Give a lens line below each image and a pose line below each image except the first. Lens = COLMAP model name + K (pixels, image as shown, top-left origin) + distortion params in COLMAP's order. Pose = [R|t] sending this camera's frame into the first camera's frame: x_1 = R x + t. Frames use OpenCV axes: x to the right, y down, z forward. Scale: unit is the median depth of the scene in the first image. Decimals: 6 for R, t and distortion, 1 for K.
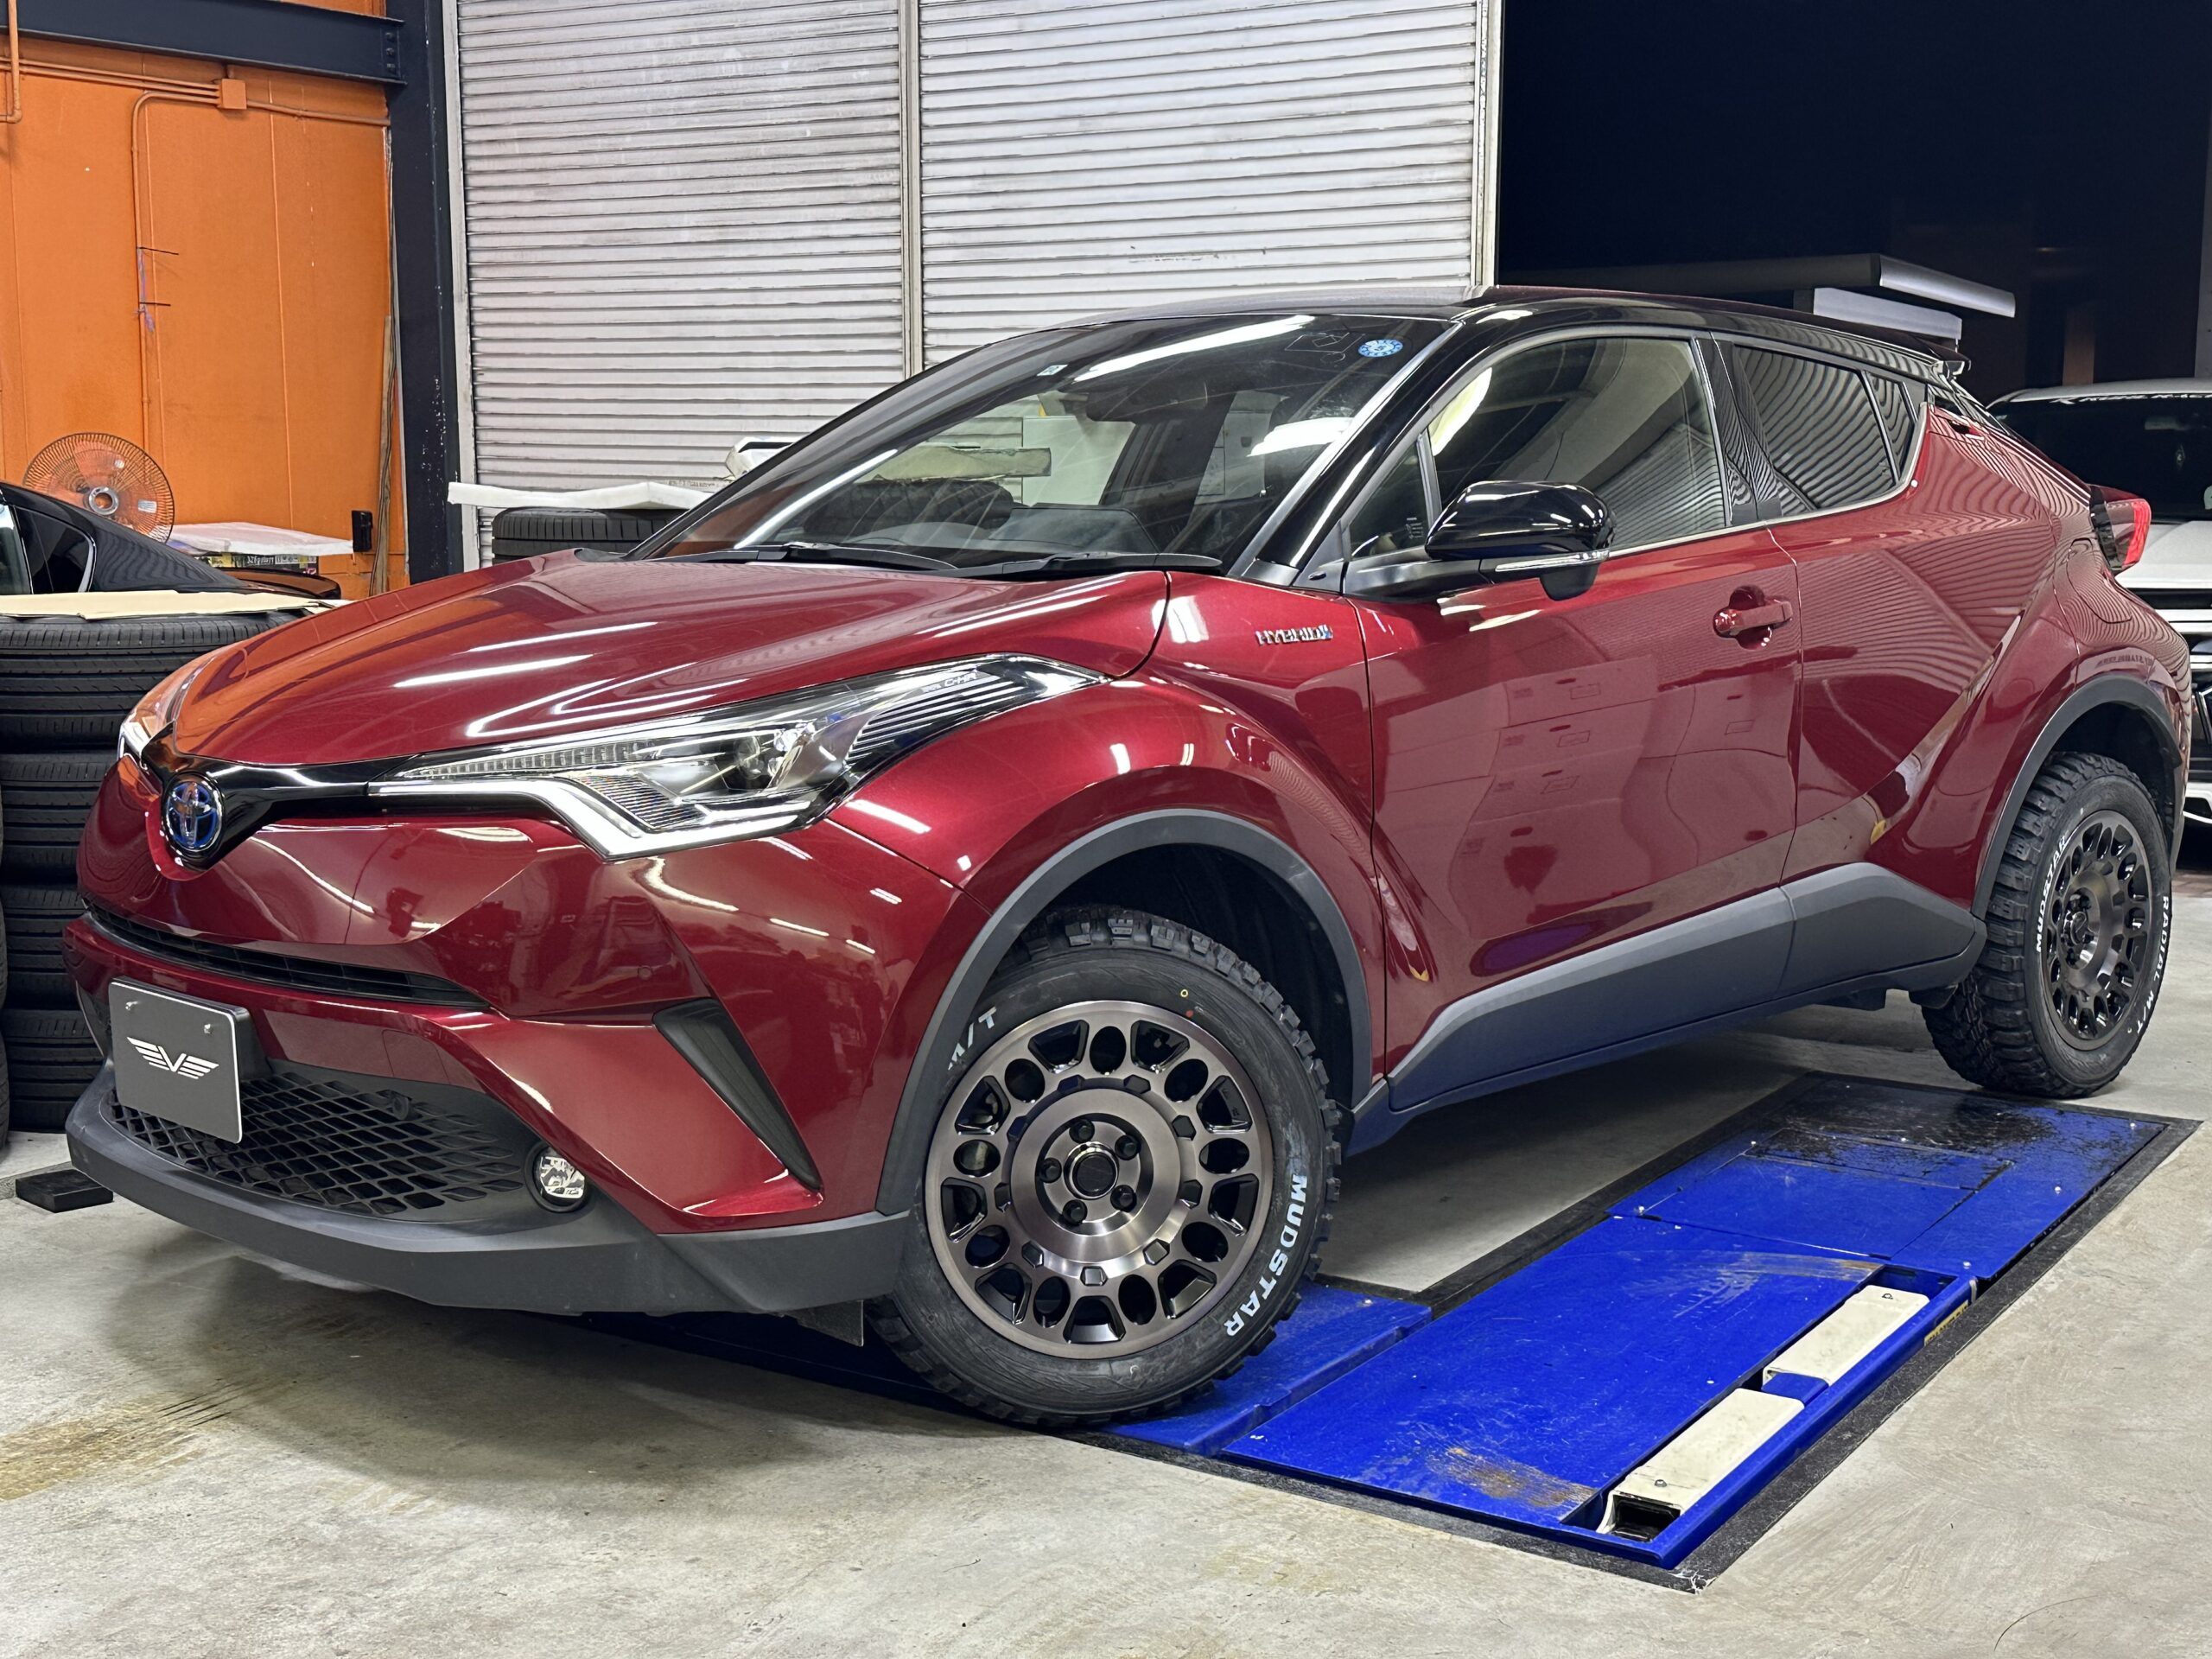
lens RADIAL K [[2724.7, 0, 1106.0], [0, 2724.7, 829.5], [0, 0, 1]] dist [-0.155123, 1.207009]
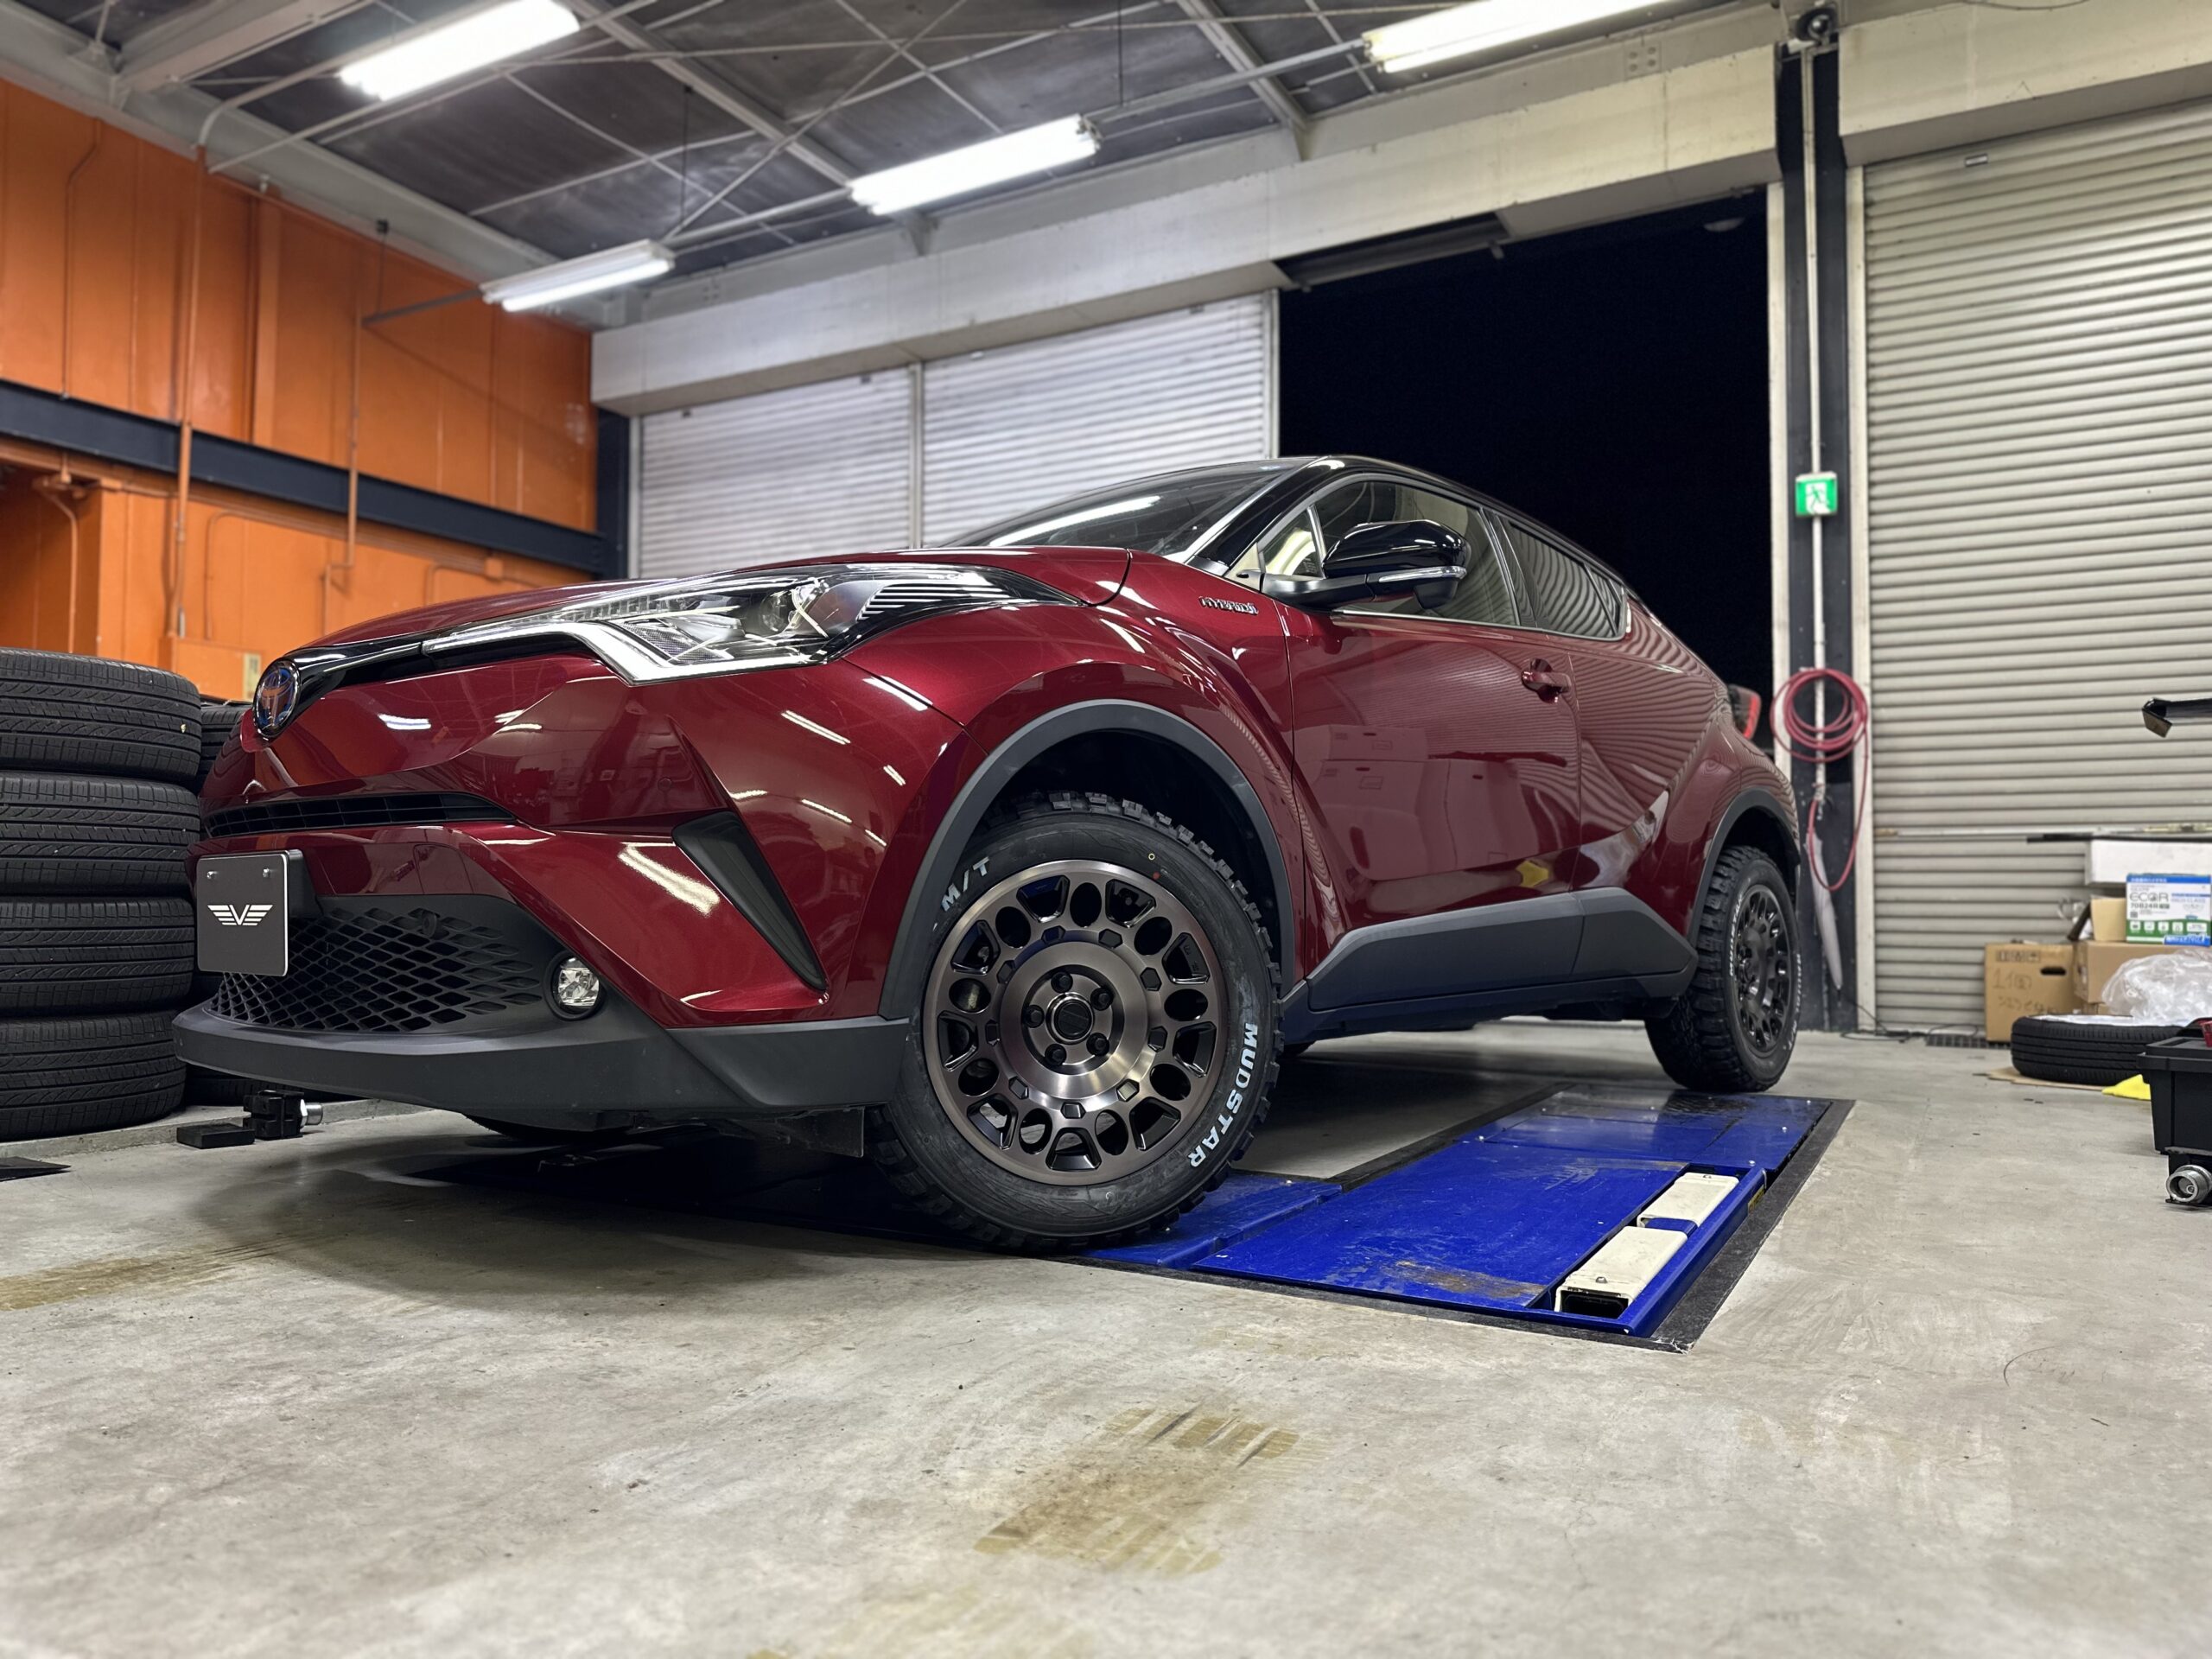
lens RADIAL K [[1538.7, 0, 1106.0], [0, 1538.7, 829.5], [0, 0, 1]] dist [0.008632, 0.026655]
pose [[0.998328, 0.005032, 0.057583, -0.028505], [0.005347, 0.983891, -0.178690, 0.168097], [-0.057555, 0.178699, 0.982219, 0.364762]]
